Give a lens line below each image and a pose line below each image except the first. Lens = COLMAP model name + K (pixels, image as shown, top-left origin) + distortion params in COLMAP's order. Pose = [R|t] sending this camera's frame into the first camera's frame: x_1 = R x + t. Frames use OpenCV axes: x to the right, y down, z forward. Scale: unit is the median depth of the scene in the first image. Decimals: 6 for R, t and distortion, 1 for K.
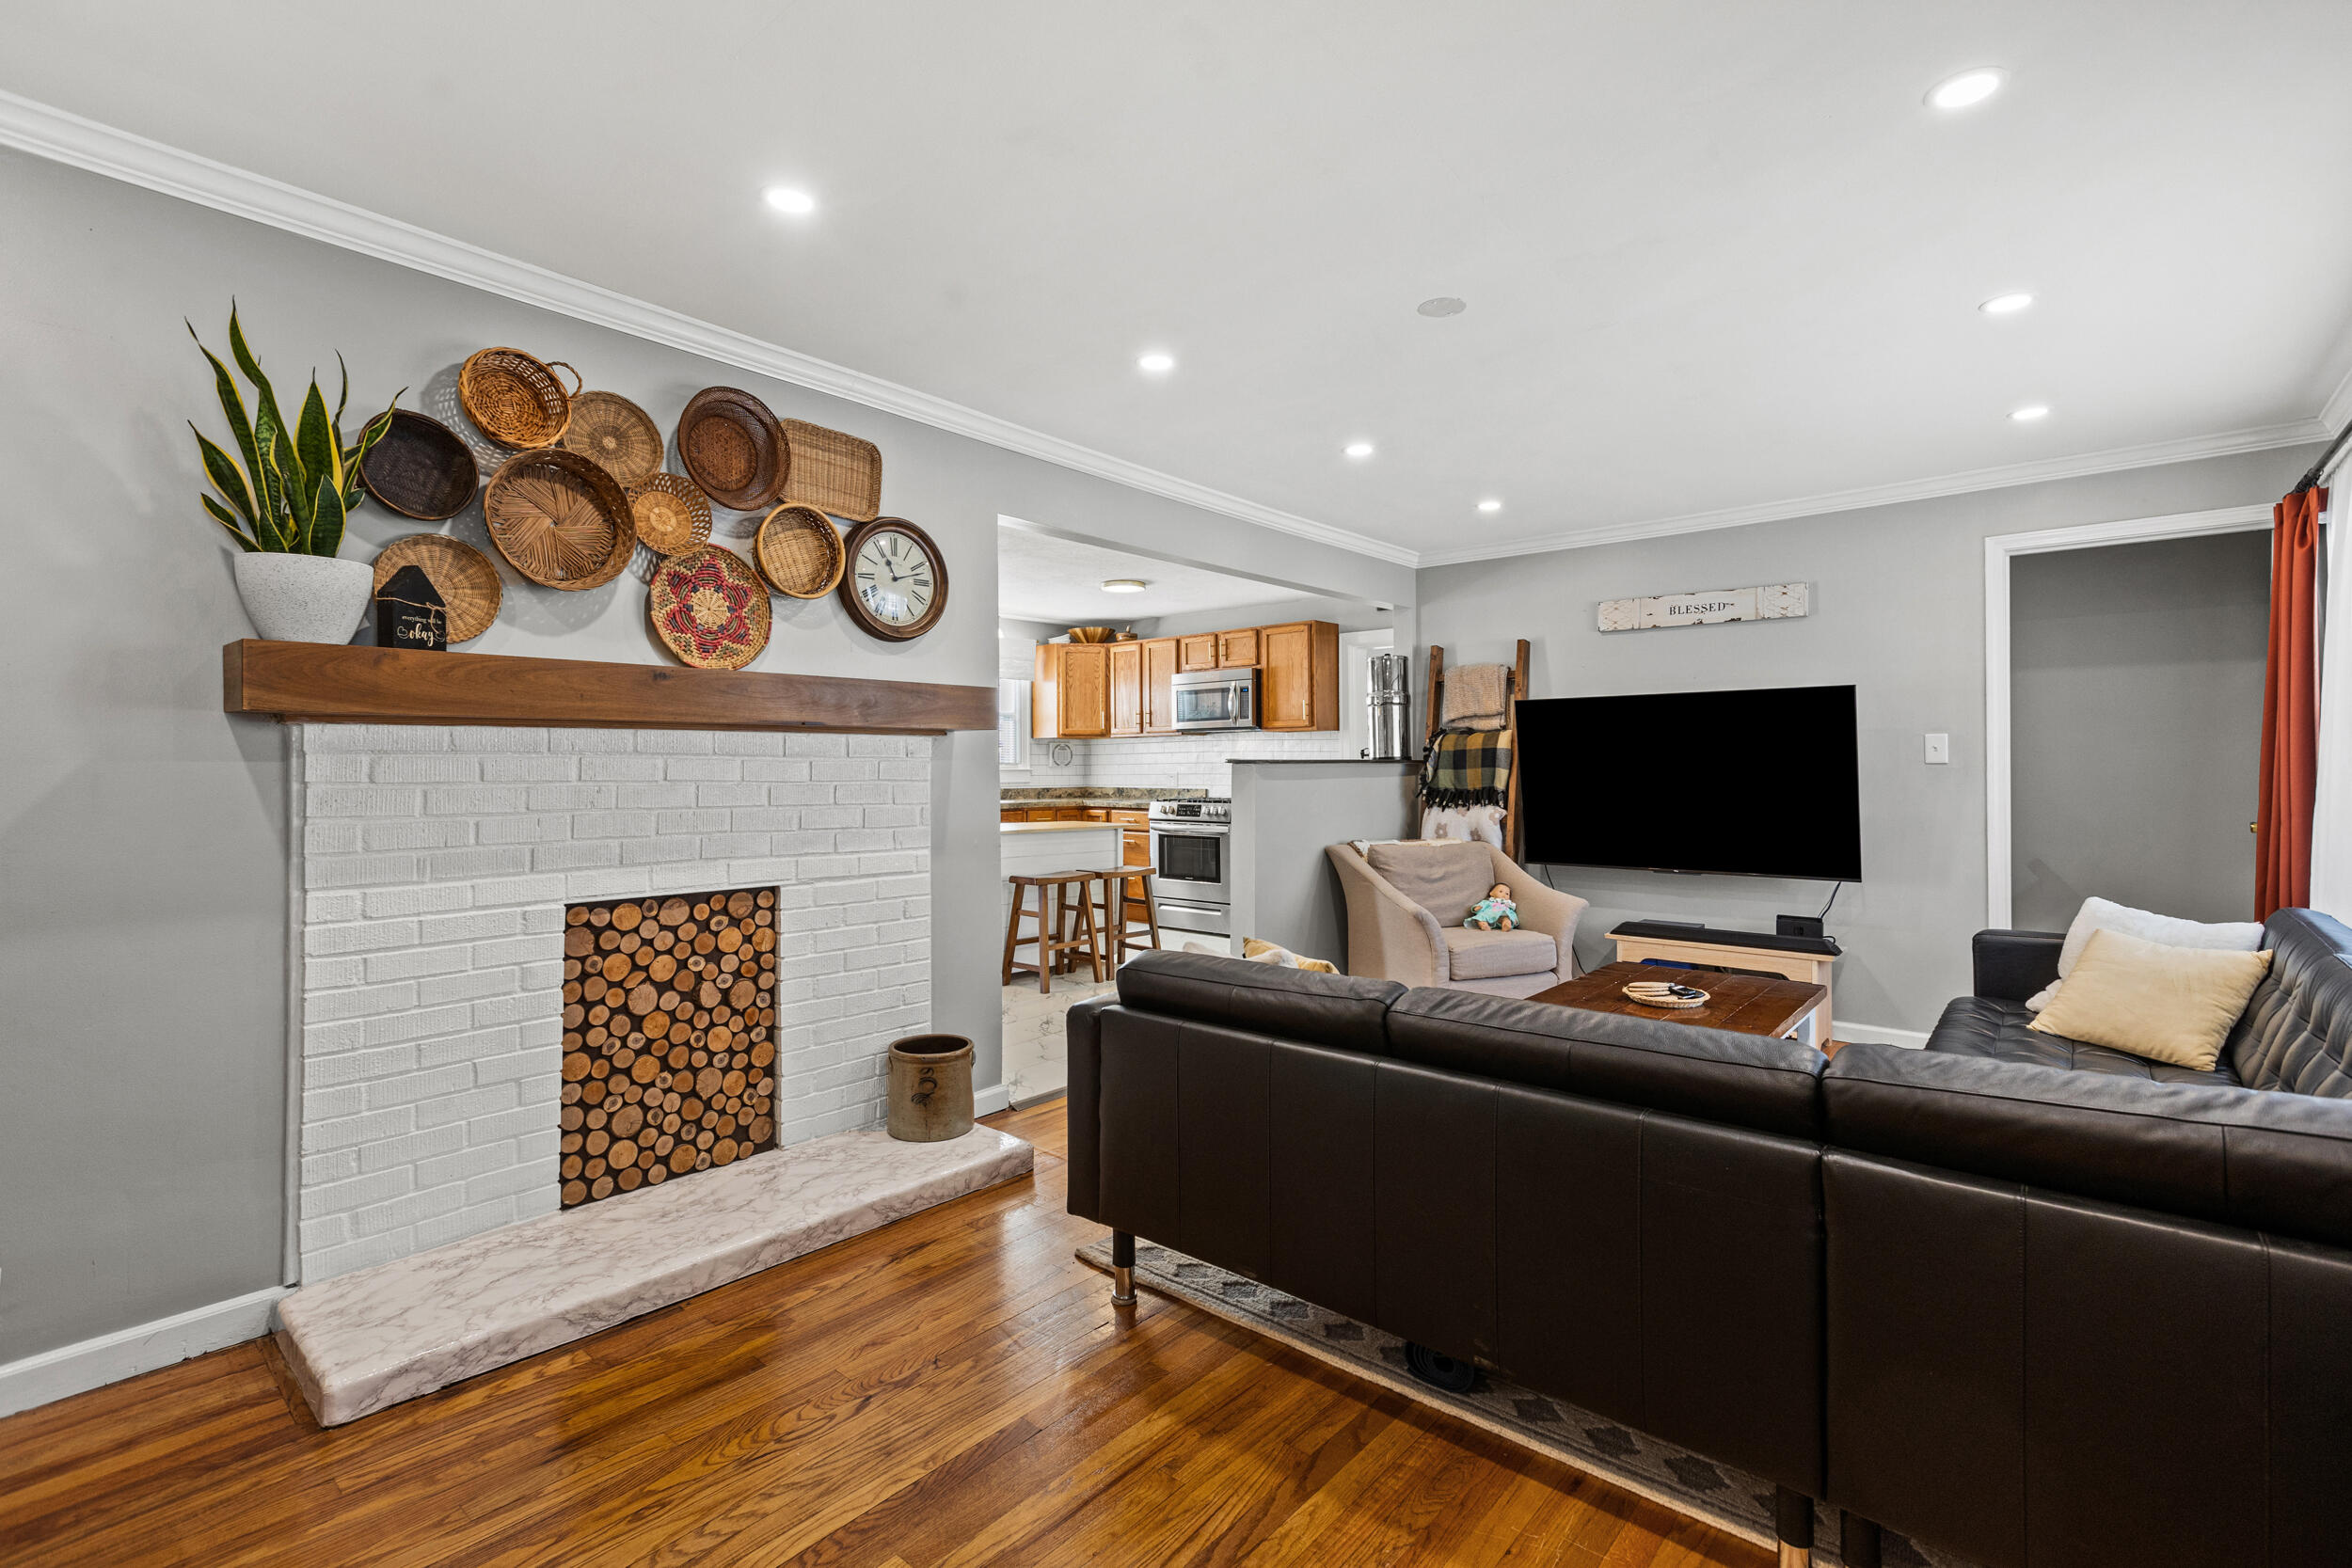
lens RADIAL K [[1062.8, 0, 1173.5], [0, 1062.8, 772.8], [0, 0, 1]] dist [0.001433, -0.001369]
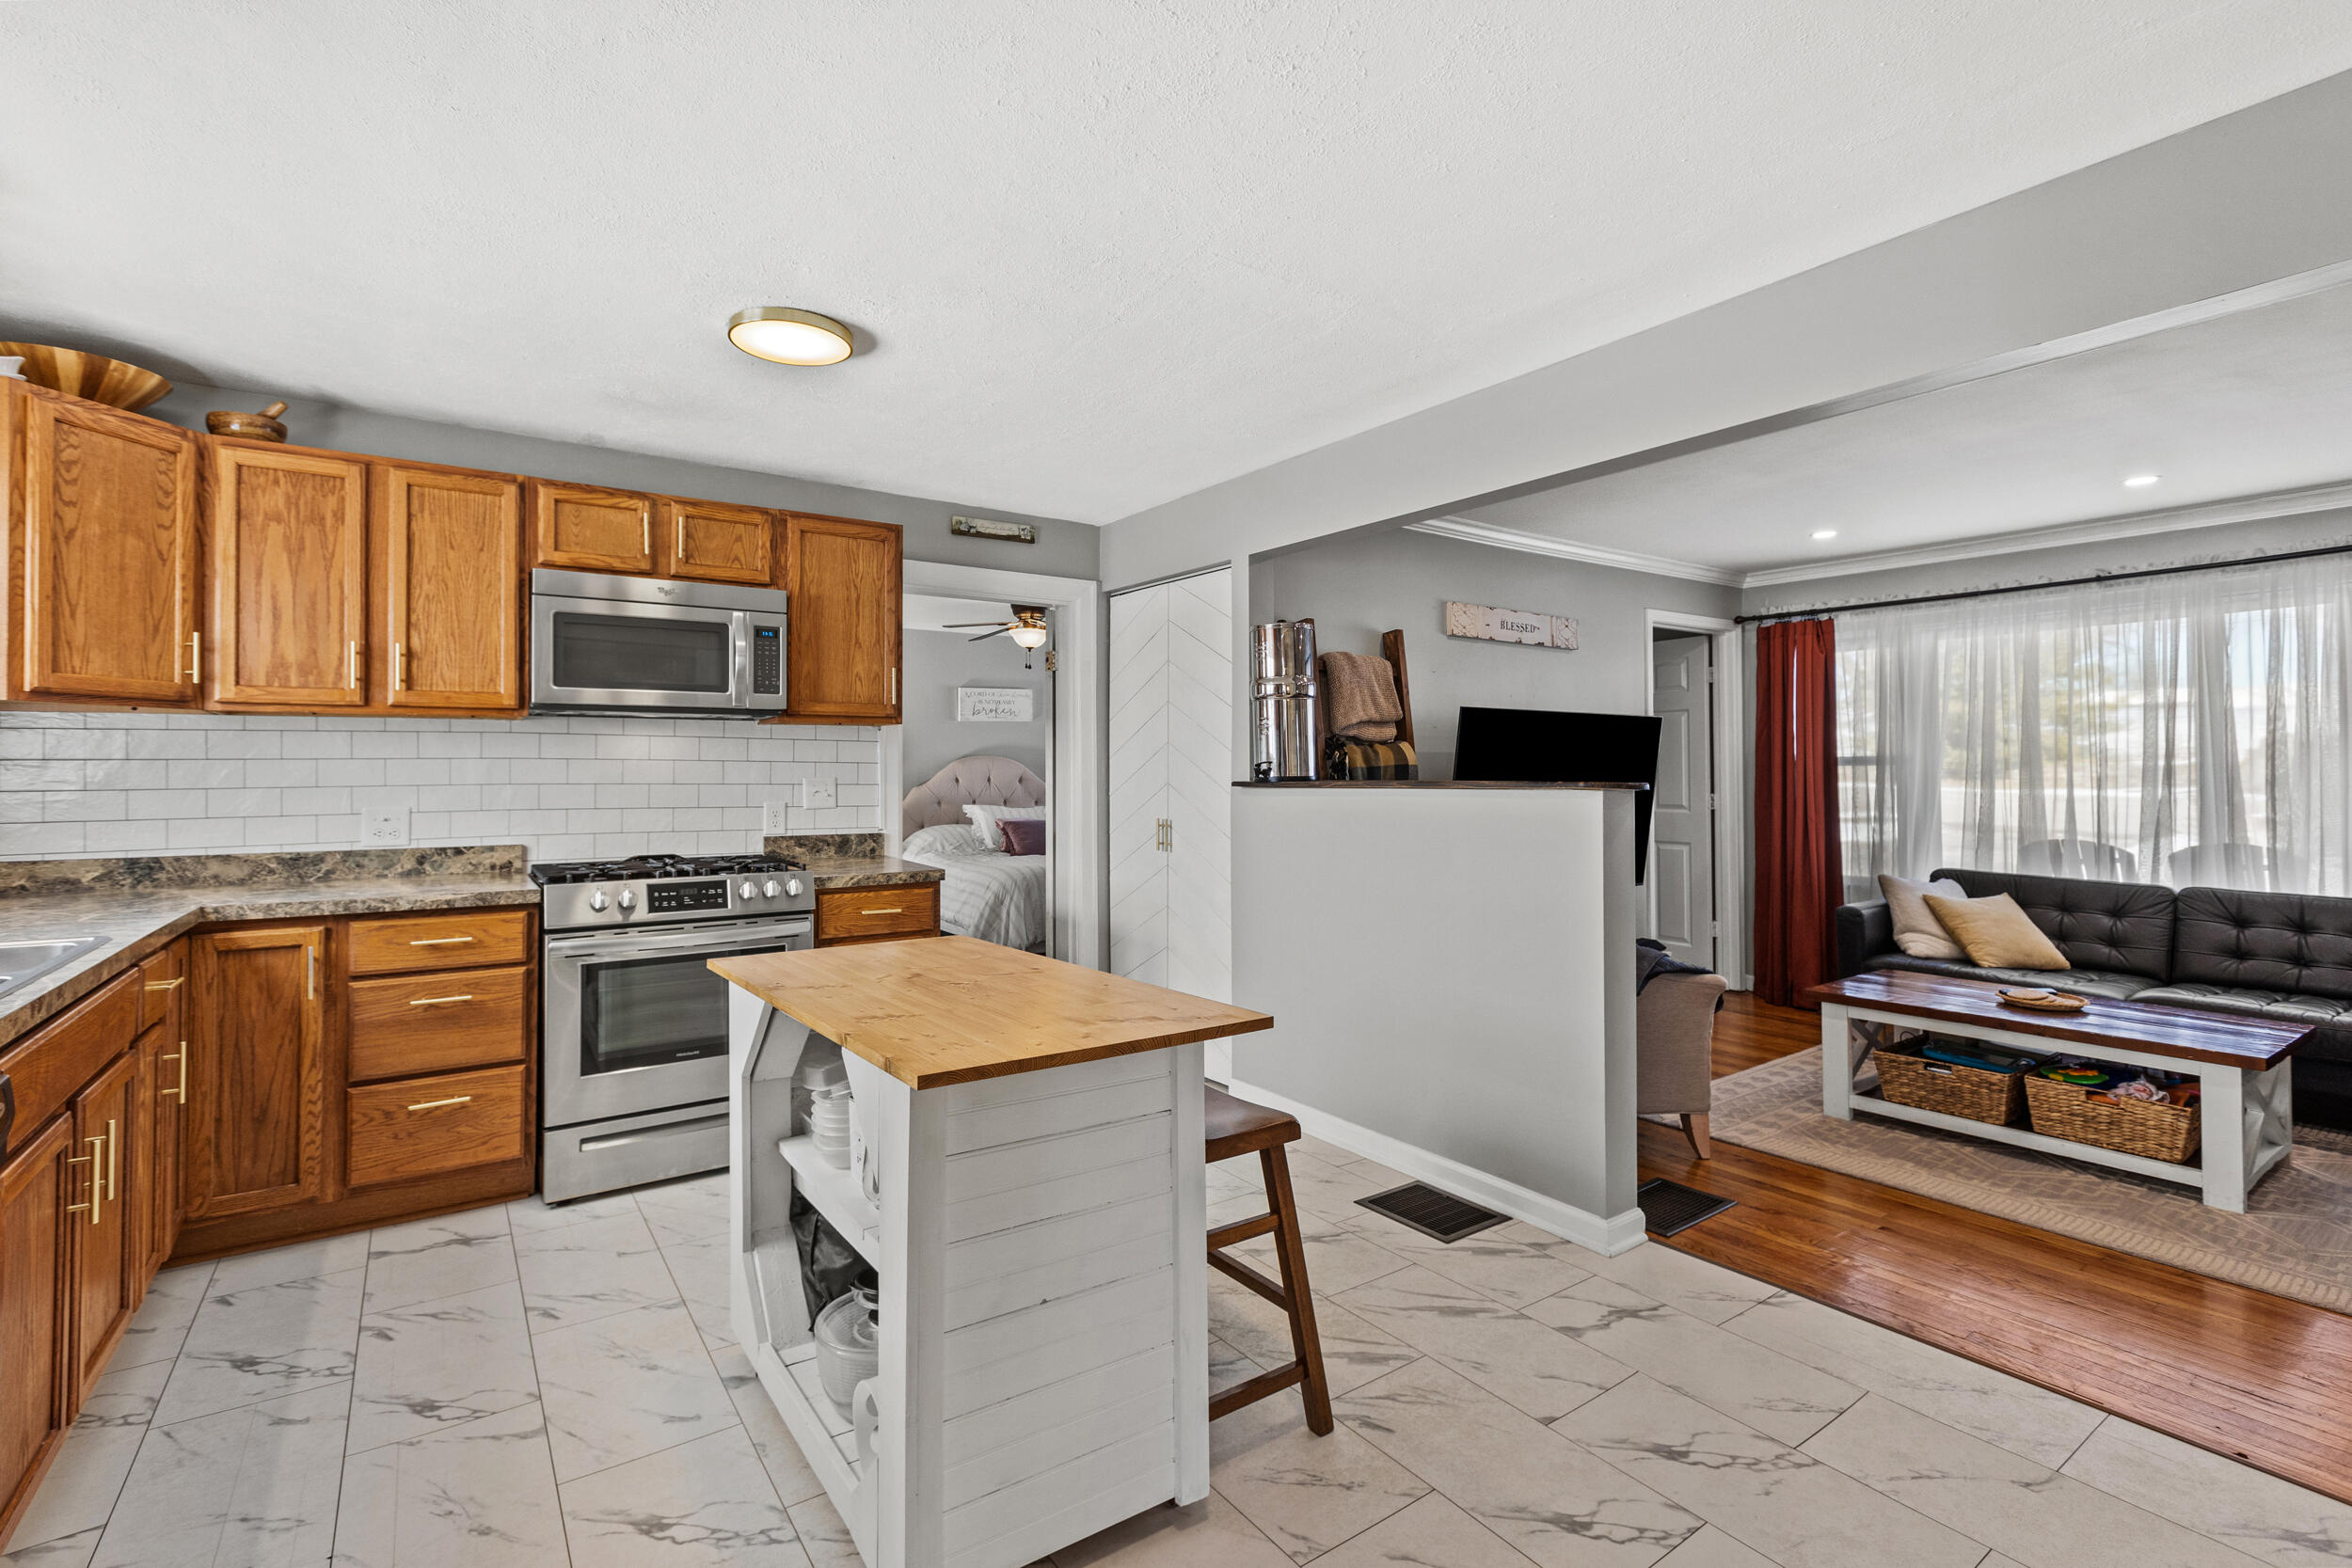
lens RADIAL K [[1062.8, 0, 1180.9], [0, 1062.8, 755.3], [0, 0, 1]] dist [0.001433, -0.001369]
pose [[0.230694, 0.016908, 0.972880, -0.358993], [0.008268, 0.999779, -0.019336, -0.011450], [-0.972991, 0.012504, 0.230503, 0.706624]]
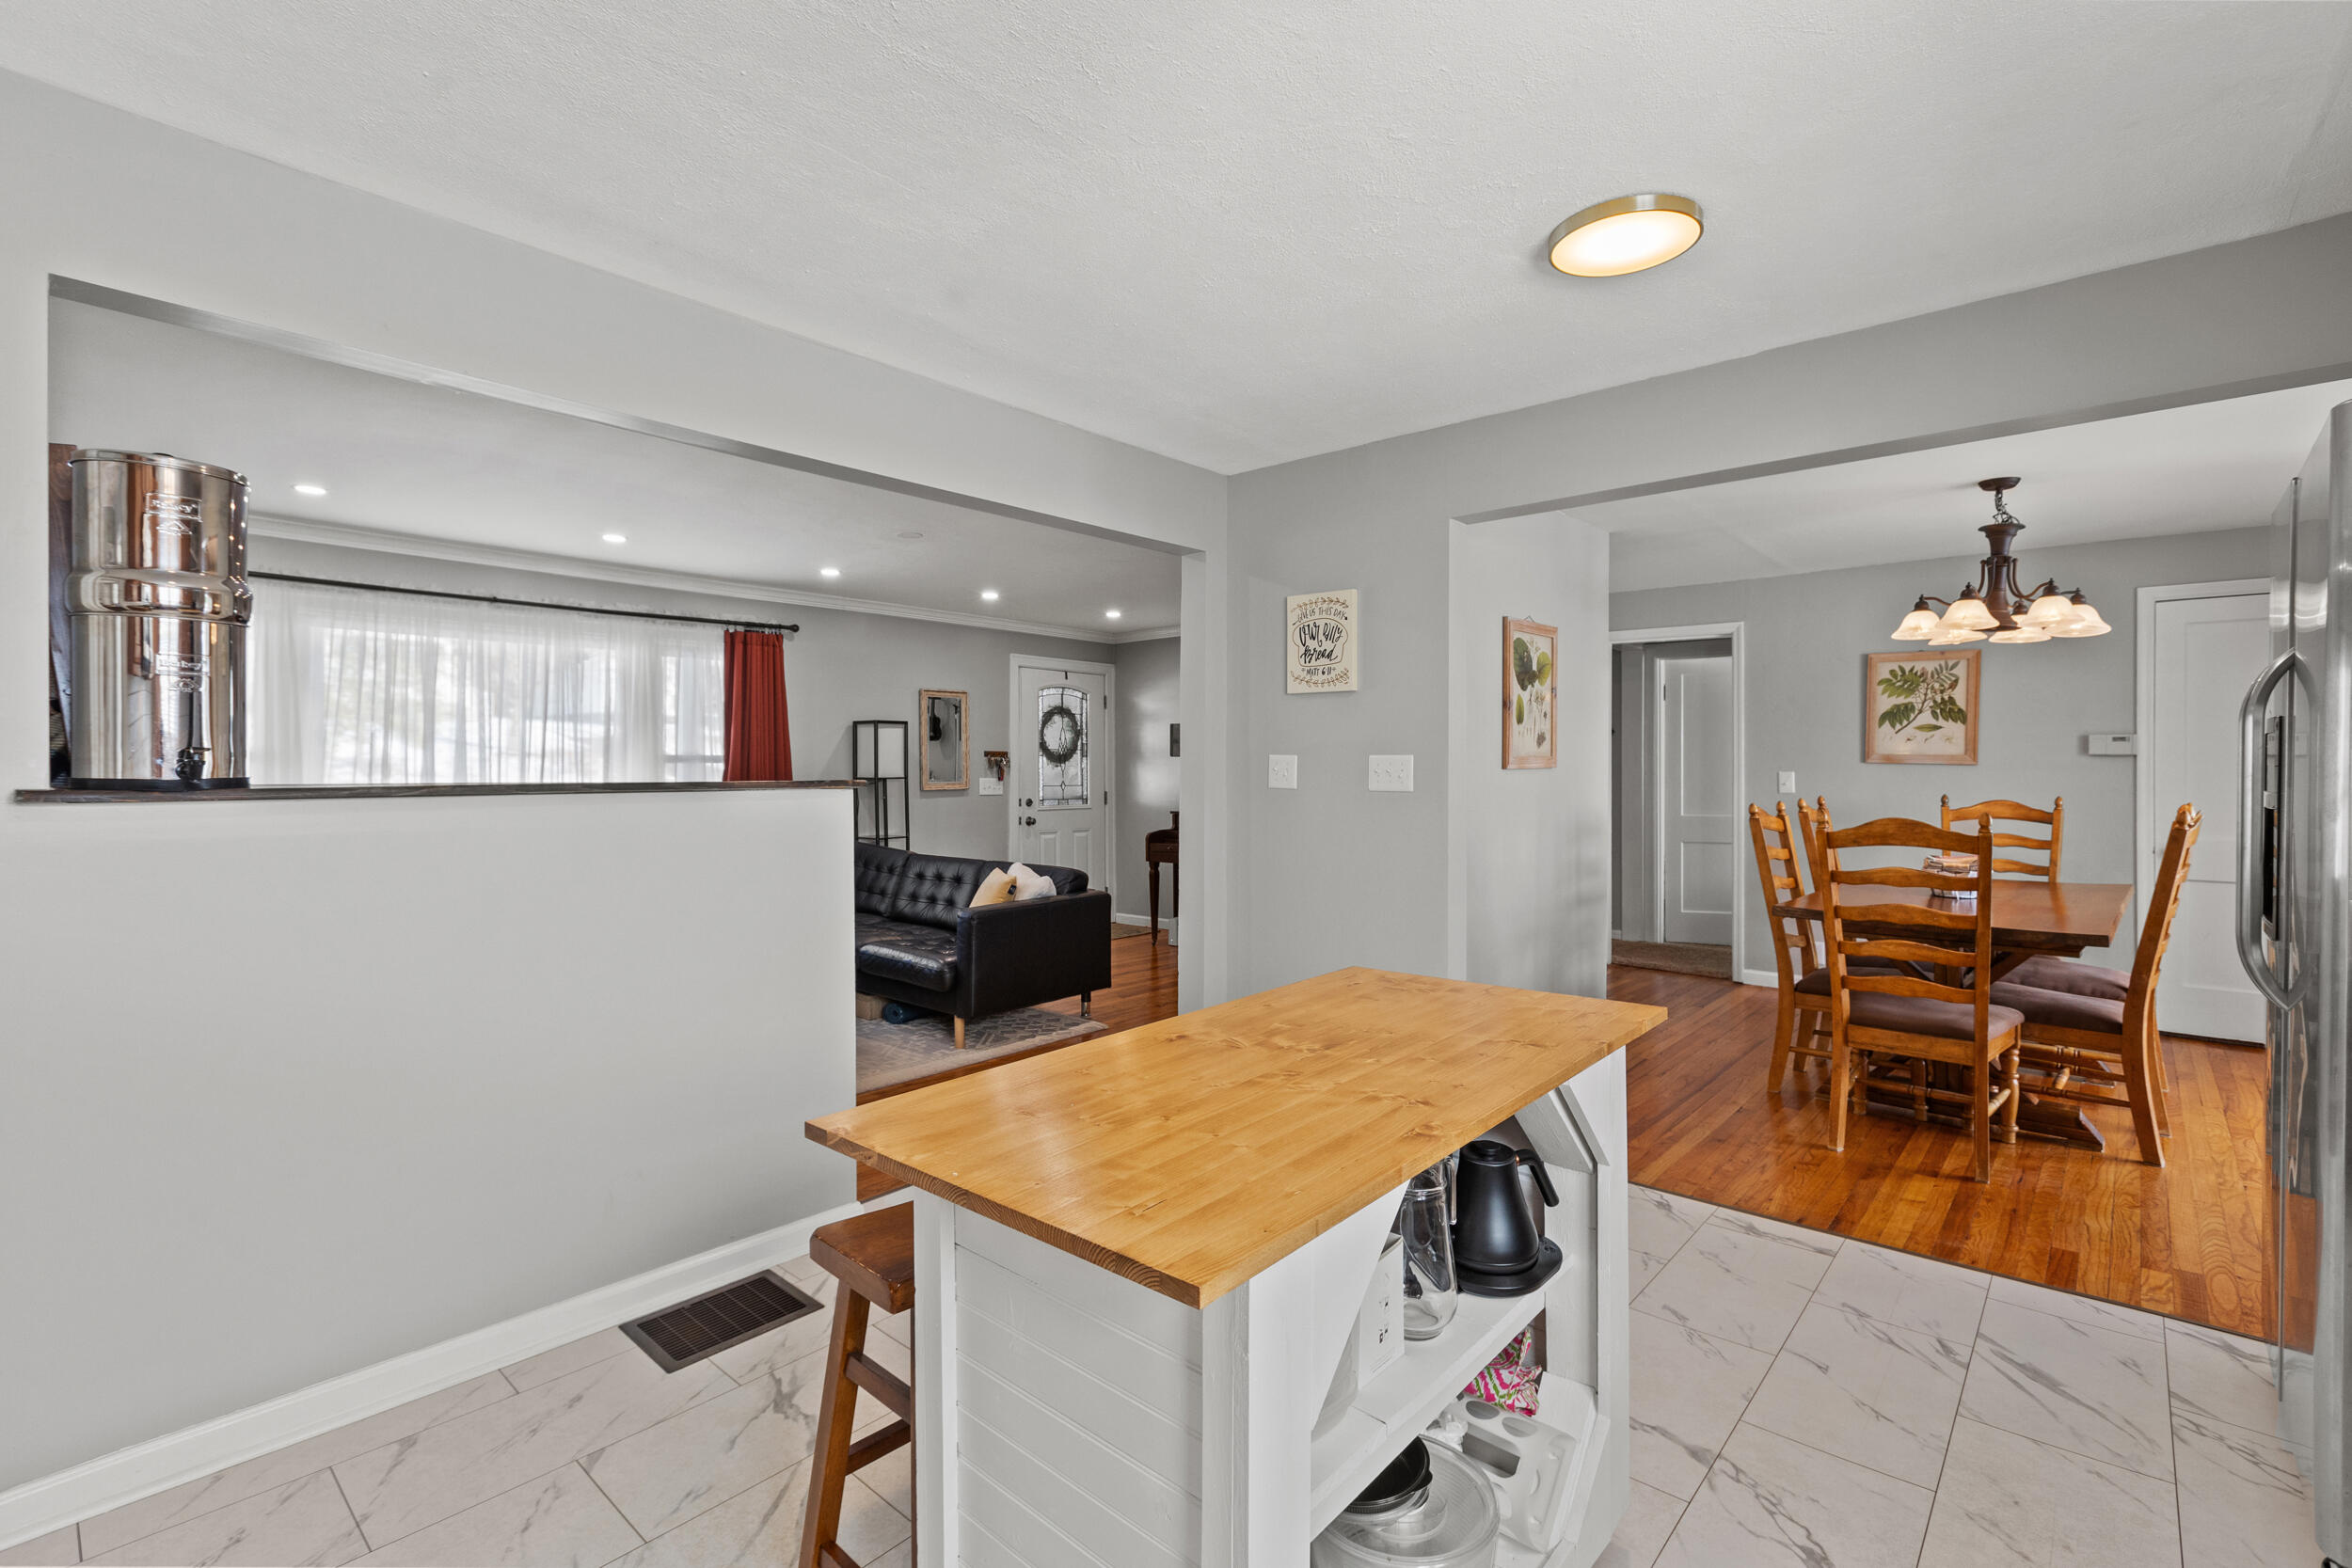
lens RADIAL K [[1062.8, 0, 1179.1], [0, 1062.8, 770.8], [0, 0, 1]] dist [0.001433, -0.001369]
pose [[-0.999989, -0.000472, 0.004694, -0.083165], [-0.000444, 0.999981, 0.006083, -0.014124], [-0.004697, 0.006081, -0.999970, 1.027898]]
